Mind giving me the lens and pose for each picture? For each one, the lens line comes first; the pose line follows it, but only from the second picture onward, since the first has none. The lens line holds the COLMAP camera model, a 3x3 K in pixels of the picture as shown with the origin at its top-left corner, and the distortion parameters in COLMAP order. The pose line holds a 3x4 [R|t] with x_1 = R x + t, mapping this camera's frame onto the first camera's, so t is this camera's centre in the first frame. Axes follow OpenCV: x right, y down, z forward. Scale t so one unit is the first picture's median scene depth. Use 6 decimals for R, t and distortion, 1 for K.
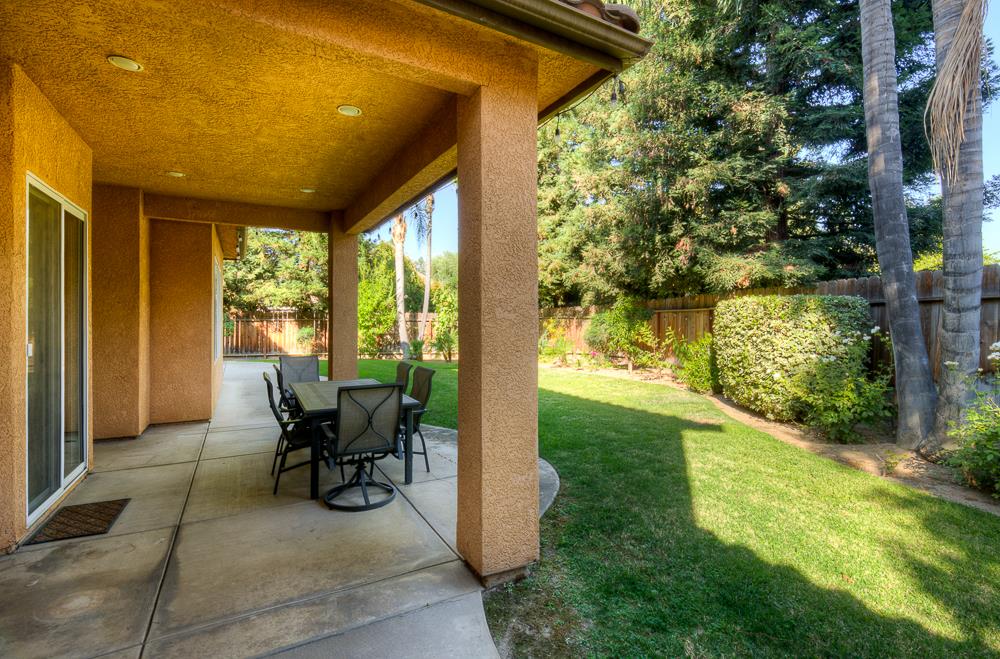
lens RADIAL K [[483.7, 0, 500.2], [0, 483.7, 318.4], [0, 0, 1]] dist [-0.000361, 0.000865]
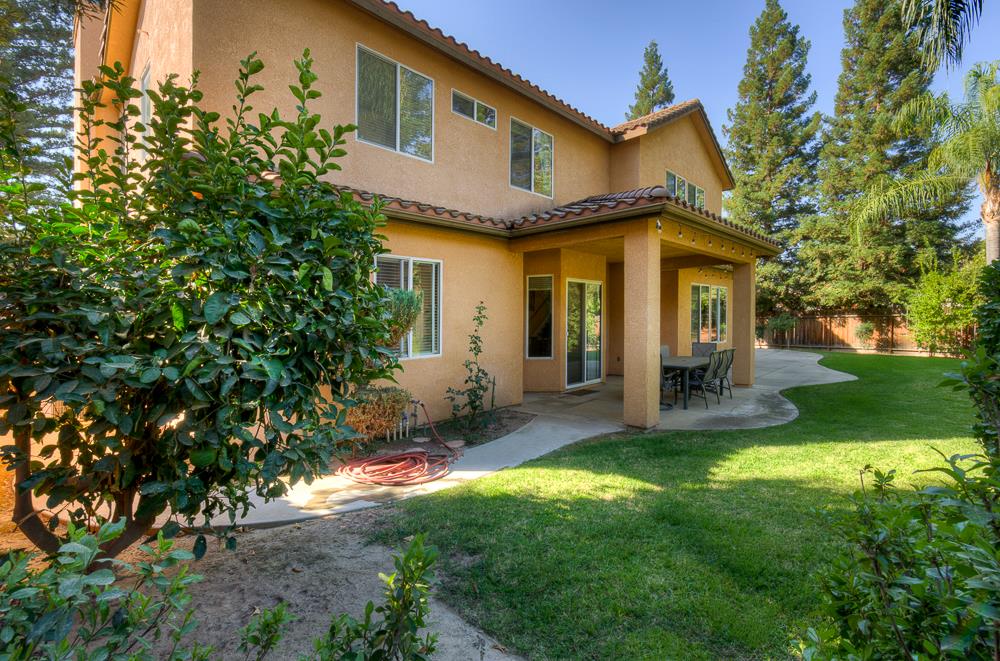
lens RADIAL K [[450.1, 0, 510.8], [0, 450.1, 316.7], [0, 0, 1]] dist [0.002685, 0.000698]
pose [[0.316759, -0.010019, -0.948453, 0.298172], [0.020419, 0.999785, -0.003741, -0.007404], [0.948286, -0.018181, 0.316895, -0.053096]]
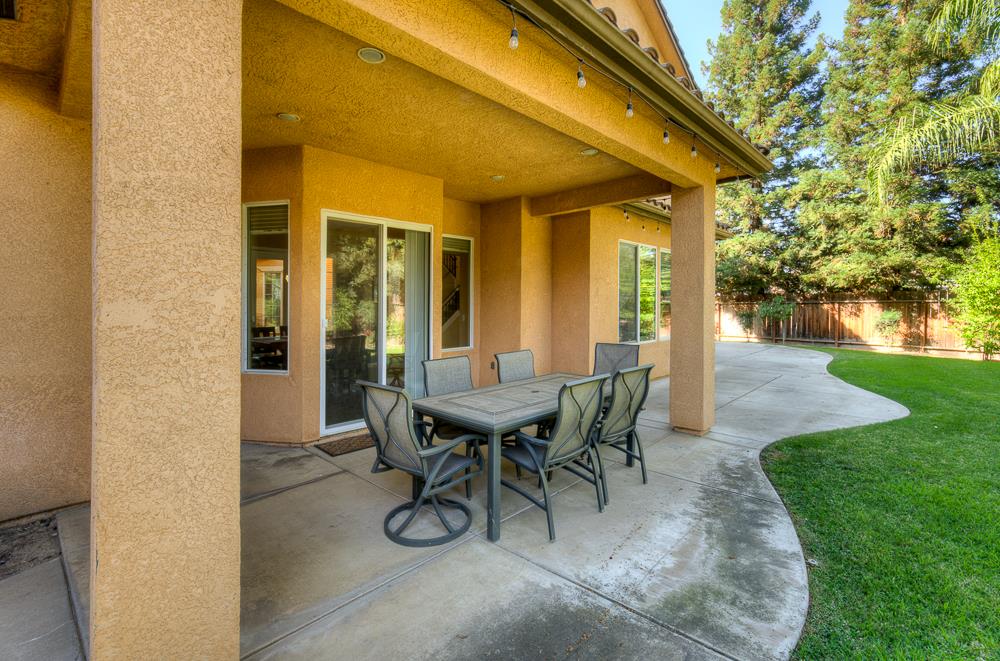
lens RADIAL K [[450.3, 0, 500.6], [0, 450.3, 291.2], [0, 0, 1]] dist [-0.000022, -0.000030]
pose [[0.305680, -0.025513, -0.951792, 0.101636], [0.006424, 0.999673, -0.024734, 0.000635], [0.952113, 0.001447, 0.305744, 0.186902]]
